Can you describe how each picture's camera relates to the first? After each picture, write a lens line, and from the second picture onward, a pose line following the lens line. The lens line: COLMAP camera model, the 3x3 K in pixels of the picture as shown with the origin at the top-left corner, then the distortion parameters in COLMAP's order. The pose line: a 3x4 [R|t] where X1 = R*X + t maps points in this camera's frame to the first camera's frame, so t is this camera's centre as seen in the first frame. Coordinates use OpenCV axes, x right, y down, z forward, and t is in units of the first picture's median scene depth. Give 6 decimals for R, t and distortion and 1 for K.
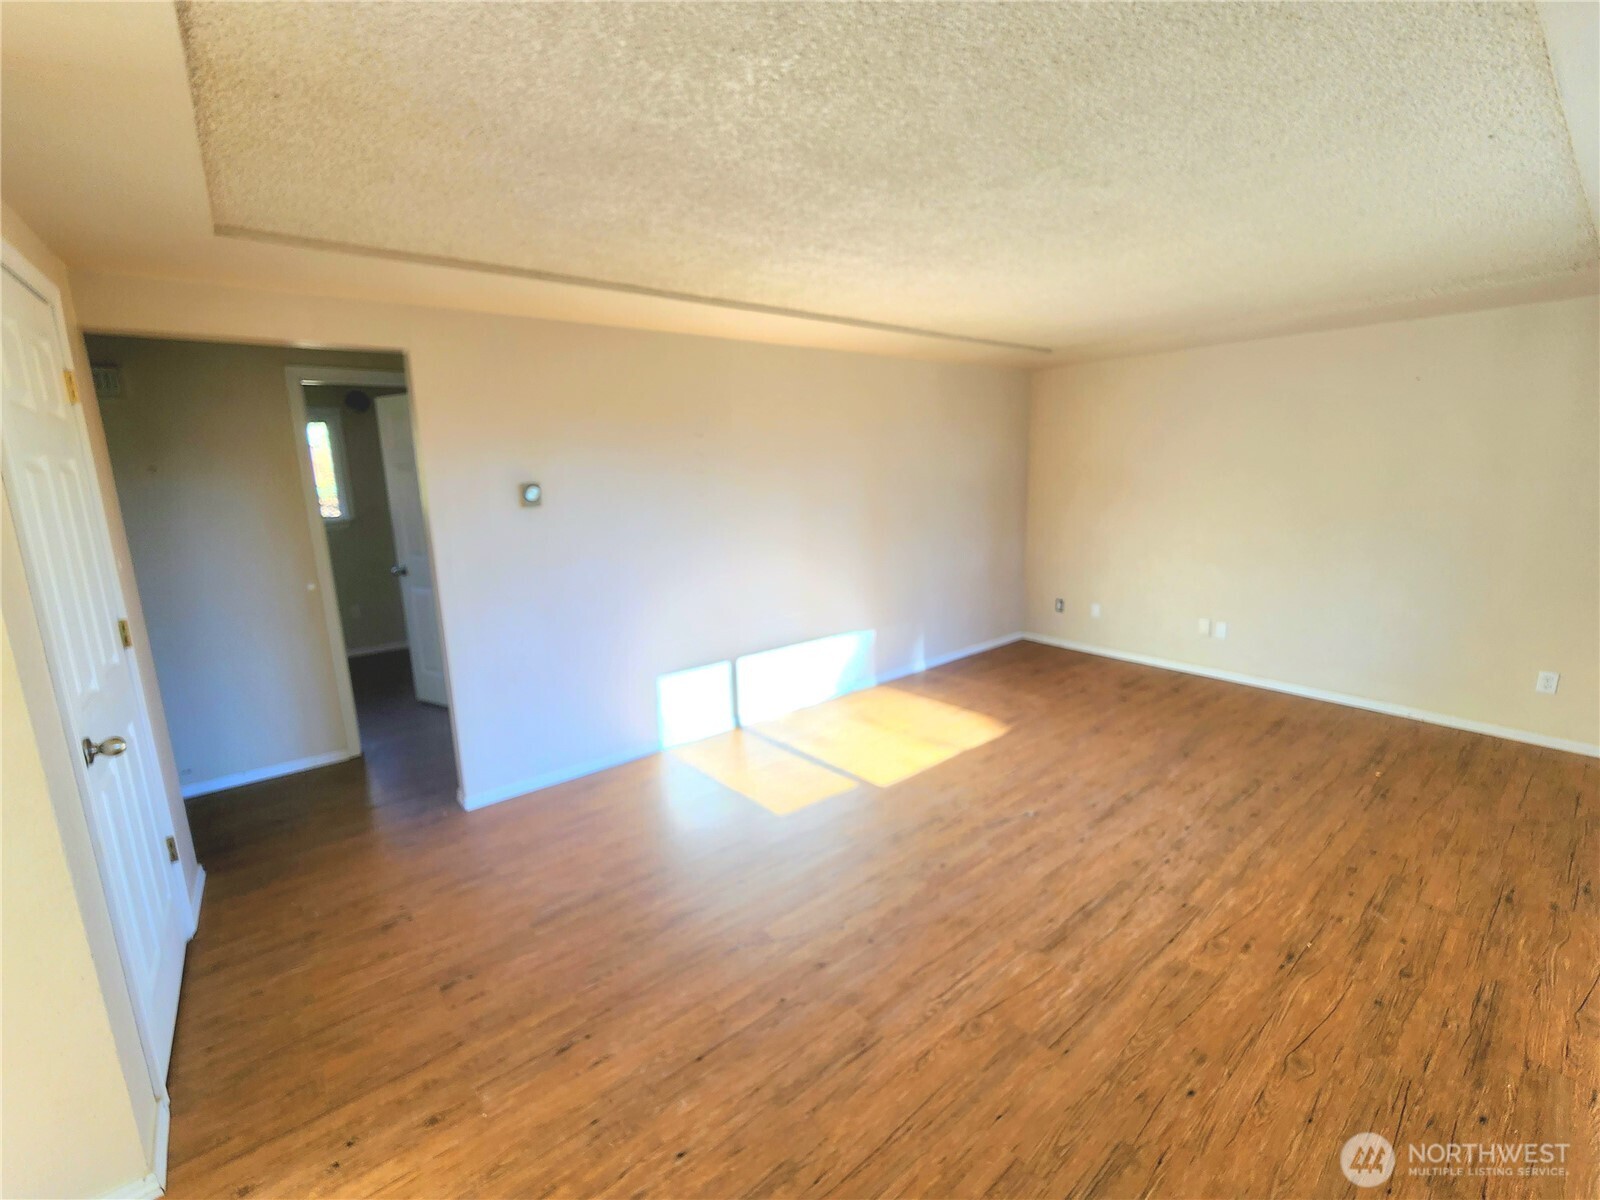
lens RADIAL K [[659.8, 0, 798.0], [0, 659.8, 607.0], [0, 0, 1]] dist [-0.001152, 0.001088]
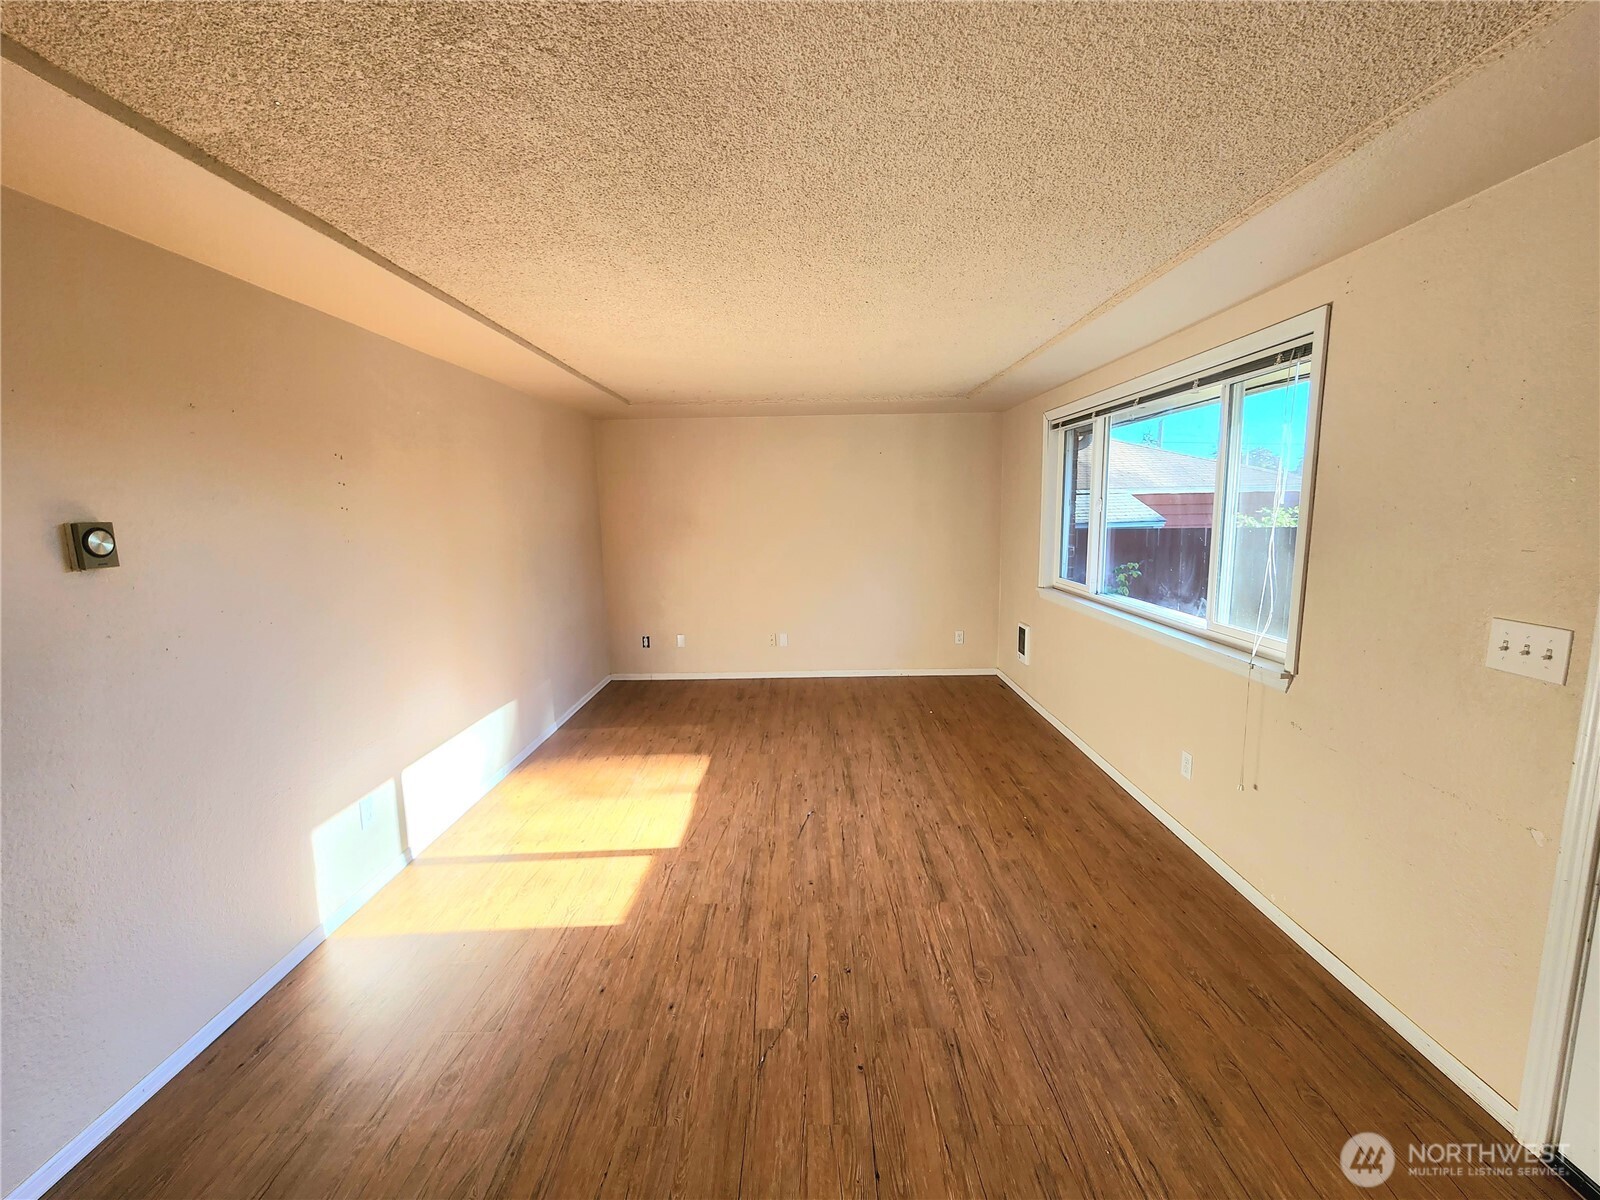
lens RADIAL K [[659.8, 0, 787.4], [0, 659.8, 606.1], [0, 0, 1]] dist [-0.001152, 0.001088]
pose [[0.641043, -0.102304, 0.760656, -0.529116], [0.164026, 0.986440, -0.005562, -0.033420], [-0.749773, 0.128333, 0.649131, 0.295756]]
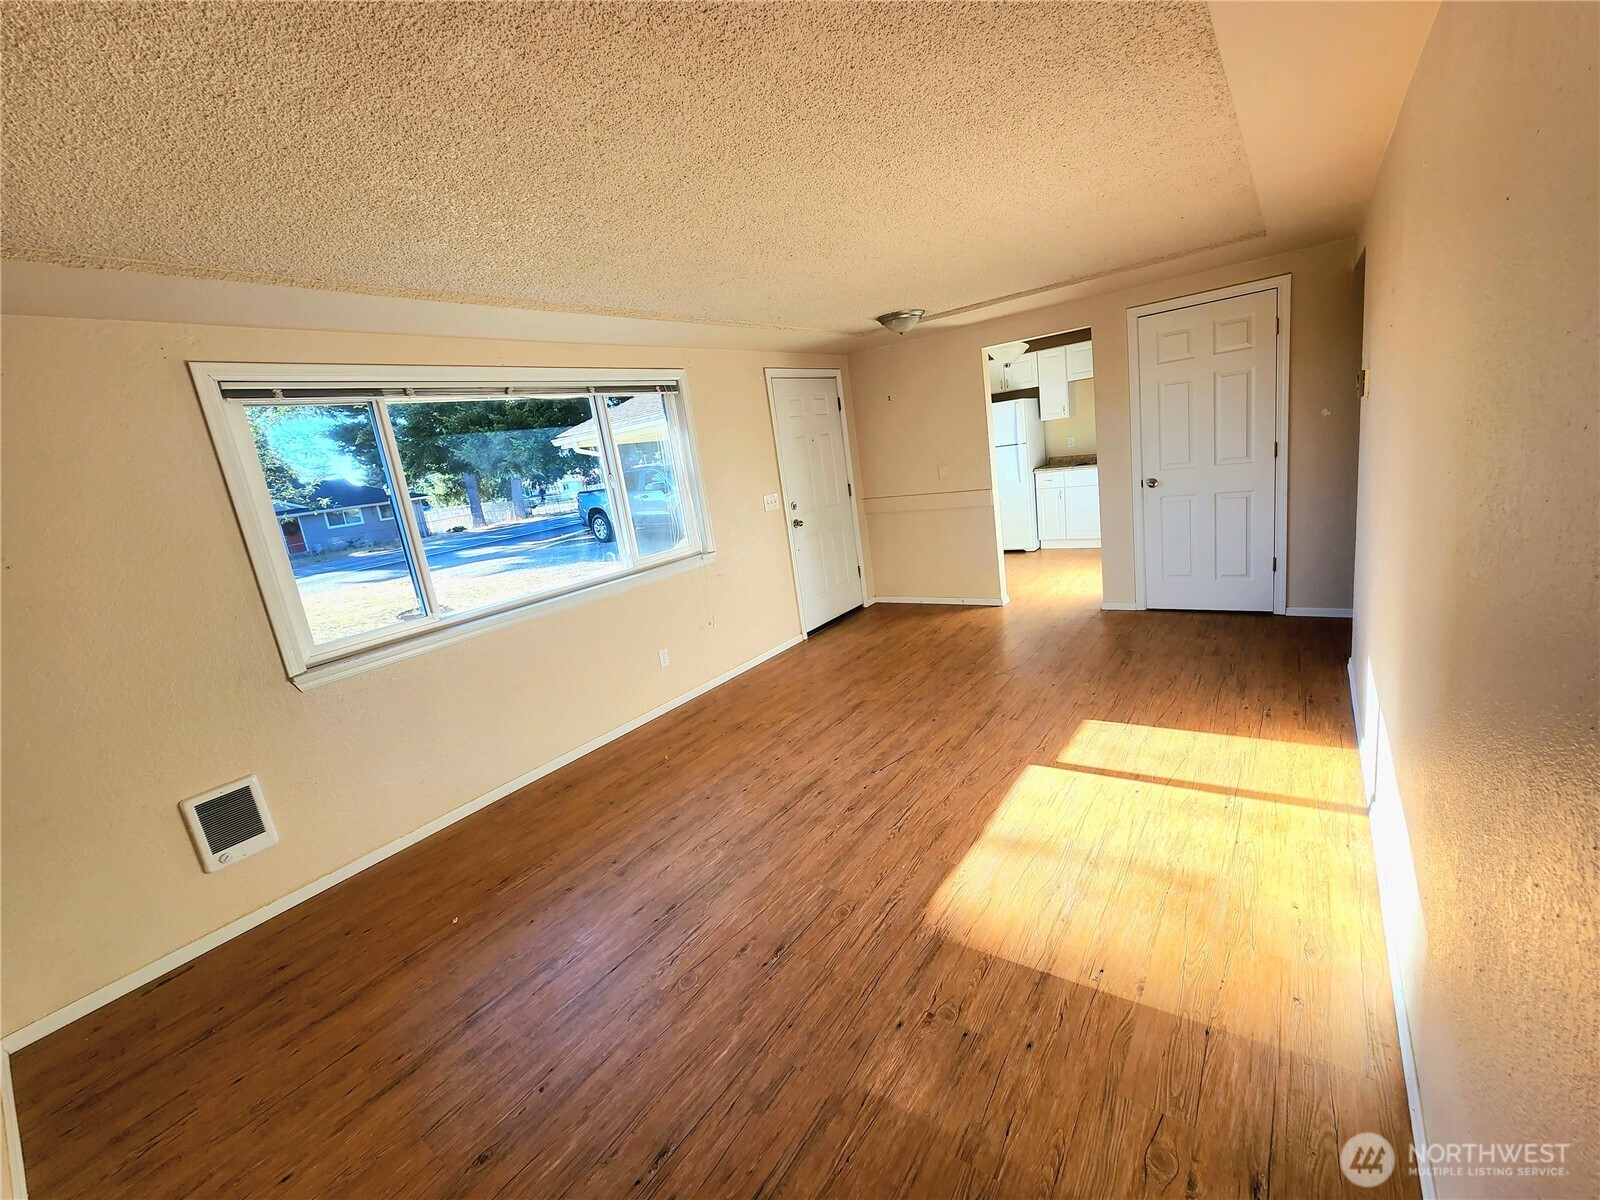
lens RADIAL K [[659.8, 0, 800.1], [0, 659.8, 609.8], [0, 0, 1]] dist [-0.001152, 0.001088]
pose [[-0.951200, 0.215661, -0.220701, 0.718509], [0.102643, 0.895630, 0.432795, -0.423263], [0.291003, 0.389021, -0.874059, 1.976092]]
